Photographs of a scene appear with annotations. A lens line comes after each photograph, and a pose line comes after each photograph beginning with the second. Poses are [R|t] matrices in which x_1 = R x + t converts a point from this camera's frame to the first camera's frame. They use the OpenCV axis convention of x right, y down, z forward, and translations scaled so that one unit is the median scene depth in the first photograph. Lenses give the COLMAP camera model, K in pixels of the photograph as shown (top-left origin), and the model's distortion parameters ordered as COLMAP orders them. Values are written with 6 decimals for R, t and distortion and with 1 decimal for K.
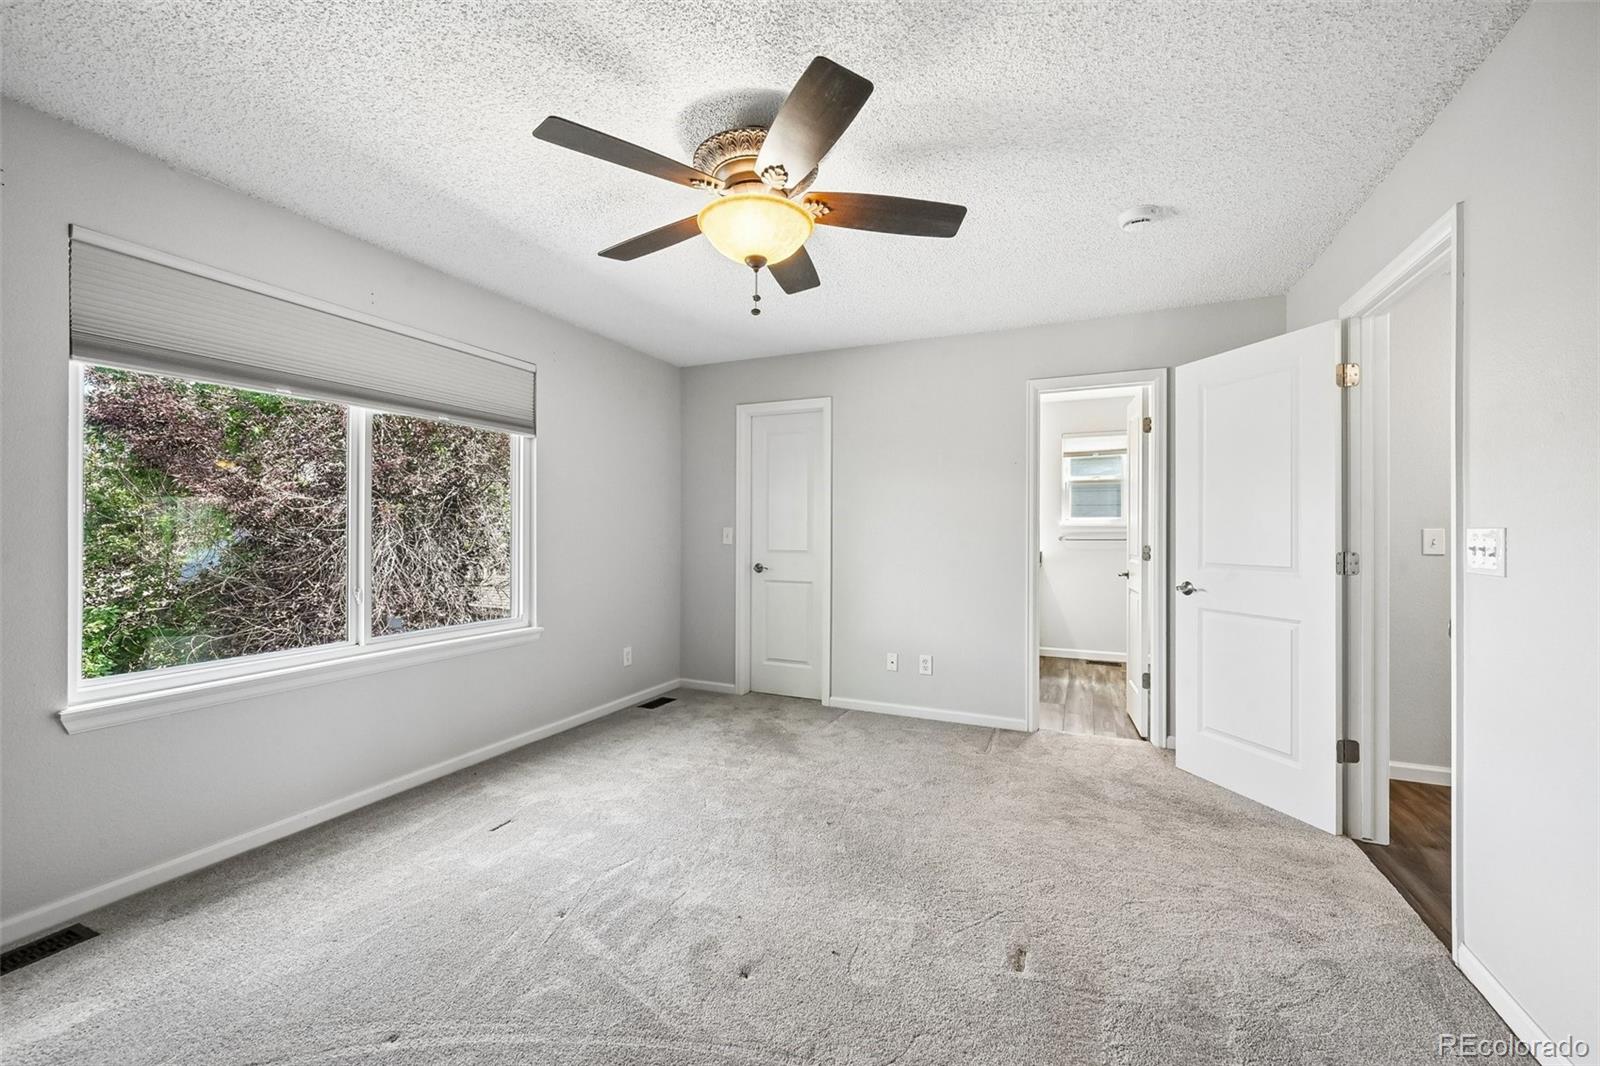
lens RADIAL K [[632.9, 0, 807.6], [0, 632.9, 531.5], [0, 0, 1]] dist [-0.000940, 0.000100]
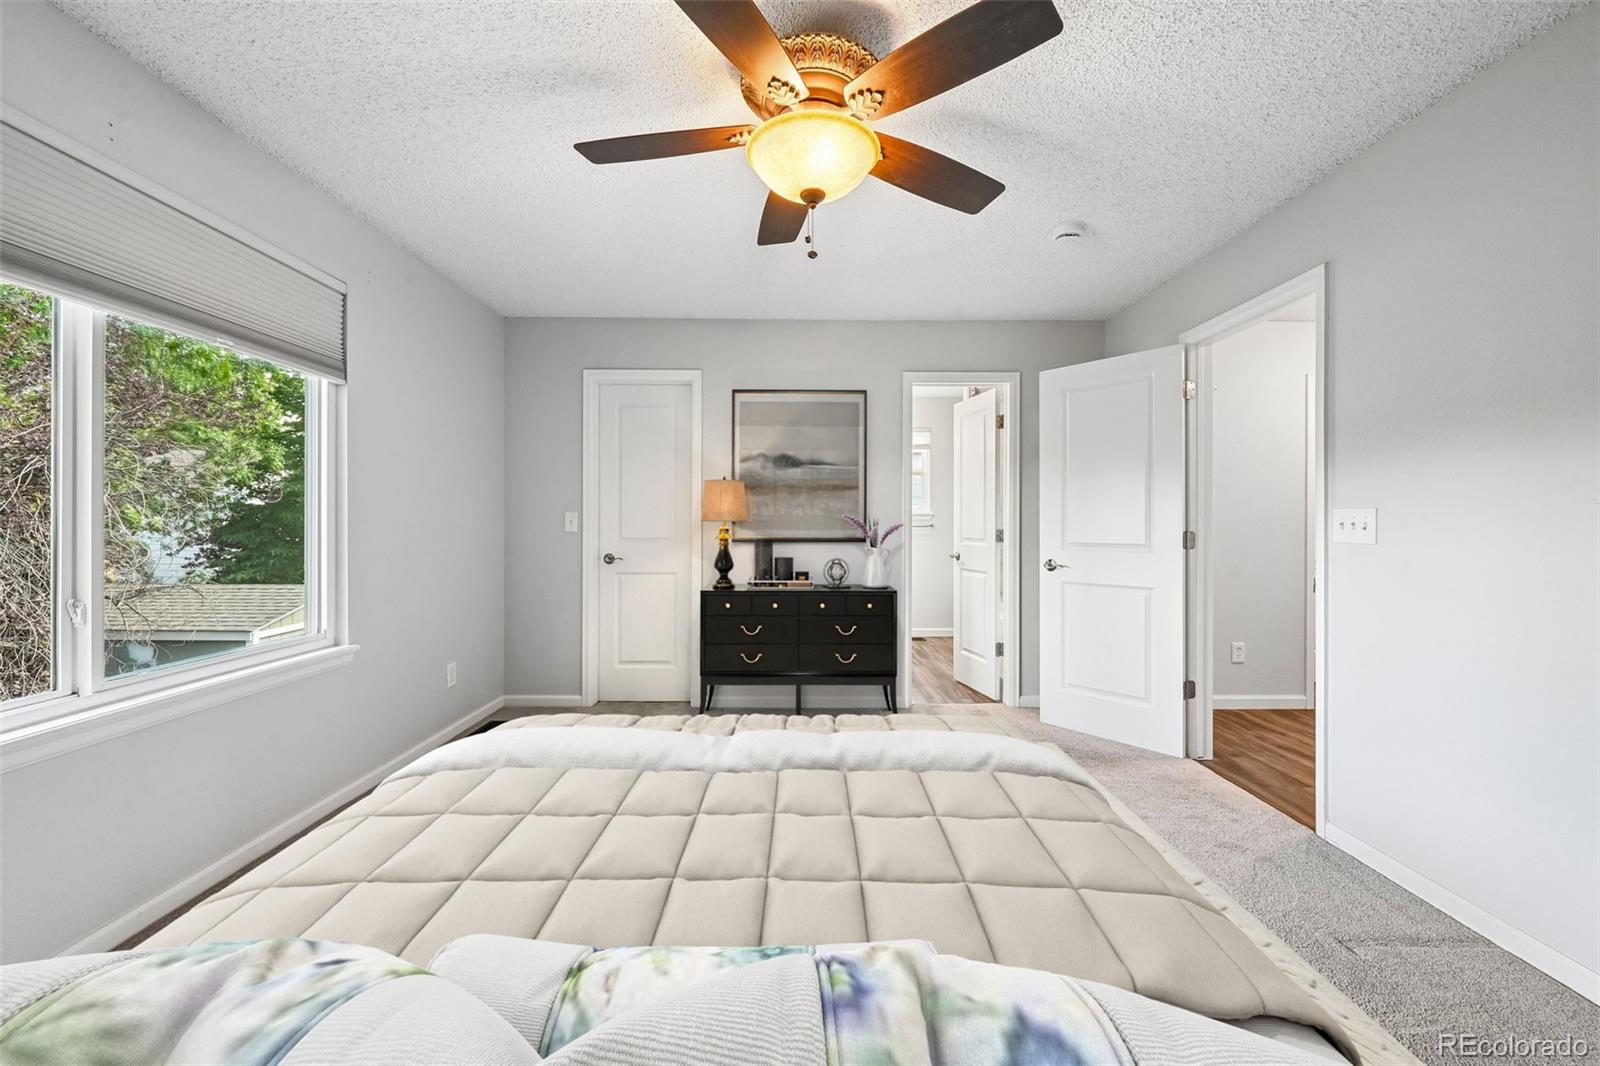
lens RADIAL K [[636.9, 0, 804.2], [0, 636.9, 527.3], [0, 0, 1]] dist [0.002028, -0.000014]
pose [[0.910742, -0.003915, 0.412956, -0.333701], [0.001487, 0.999980, 0.006201, 0.015091], [-0.412972, -0.005033, 0.910730, 0.153532]]
